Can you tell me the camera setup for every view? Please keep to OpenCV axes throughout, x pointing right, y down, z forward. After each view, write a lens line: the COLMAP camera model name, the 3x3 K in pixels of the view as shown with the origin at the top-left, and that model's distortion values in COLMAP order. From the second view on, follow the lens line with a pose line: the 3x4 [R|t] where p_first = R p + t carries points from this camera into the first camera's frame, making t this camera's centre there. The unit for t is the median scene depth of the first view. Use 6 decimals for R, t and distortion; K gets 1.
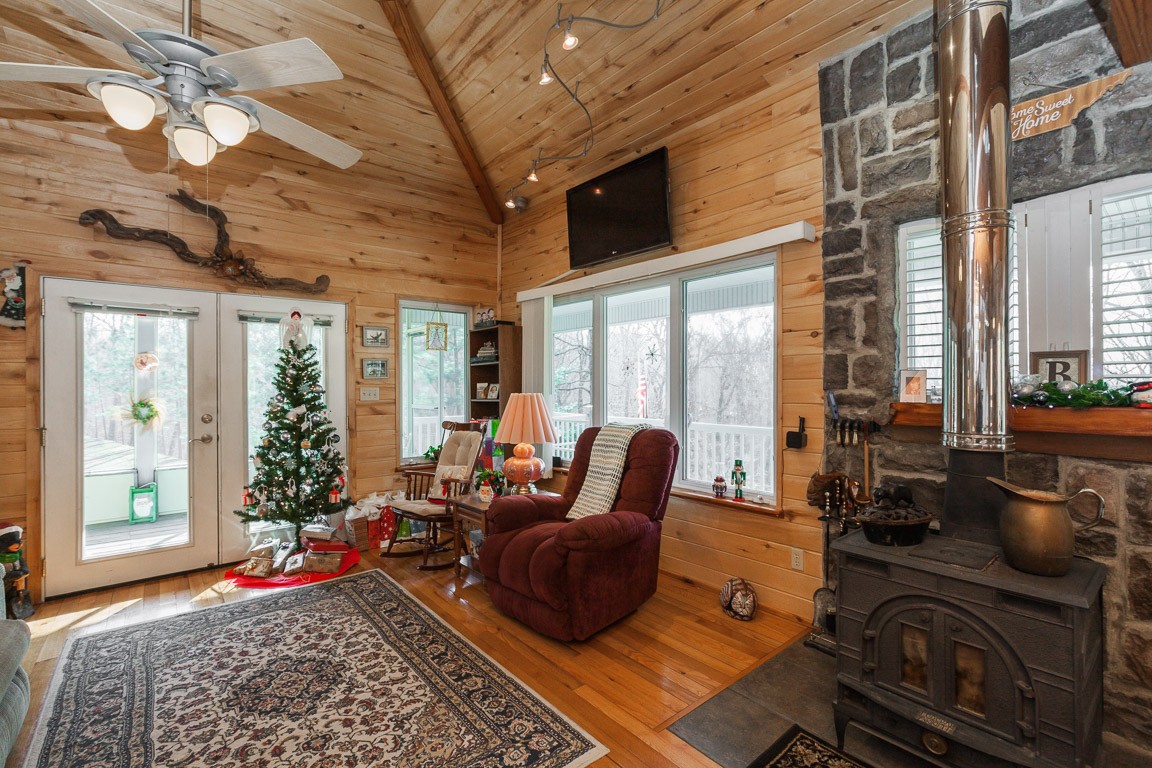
lens RADIAL K [[510.1, 0, 576.0], [0, 510.1, 384.0], [0, 0, 1]] dist [-0.043163, 0.018262]
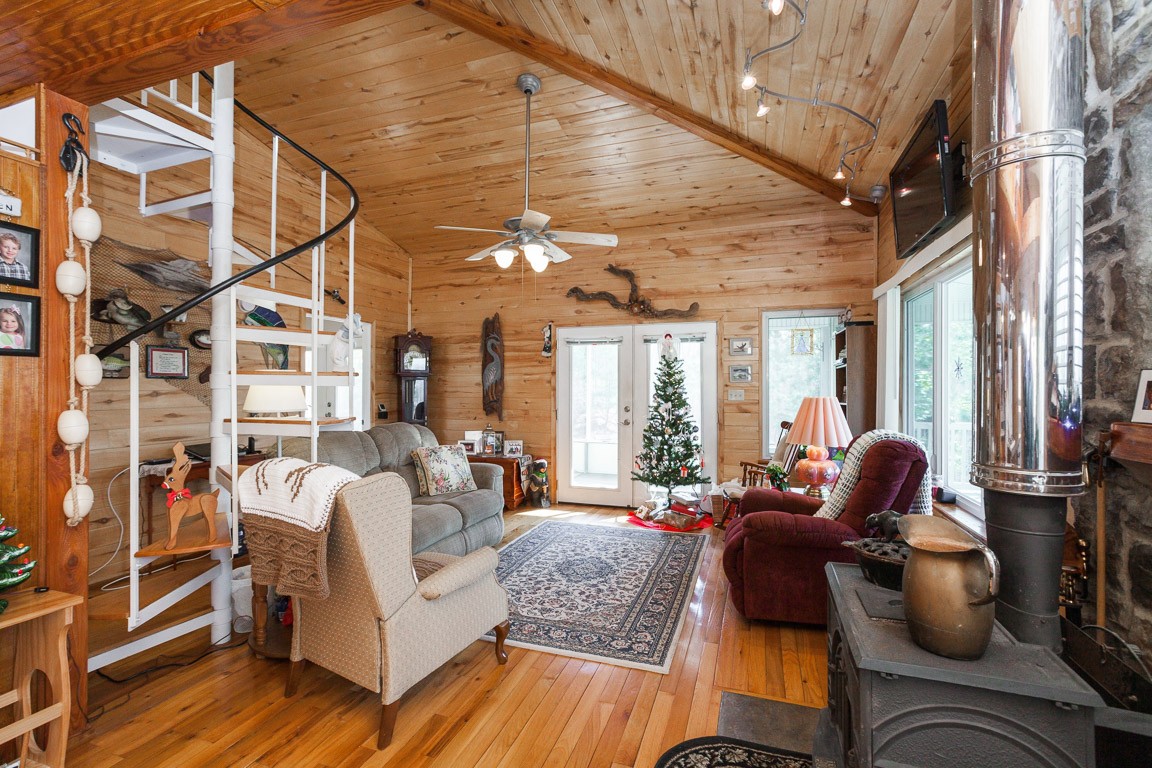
lens RADIAL K [[540.3, 0, 576.0], [0, 540.3, 384.0], [0, 0, 1]] dist [-0.094893, 0.074245]
pose [[0.485391, 0.001437, -0.874296, 0.674370], [-0.001073, 0.999999, 0.001048, -0.009514], [0.874296, 0.000430, 0.485392, 0.078583]]
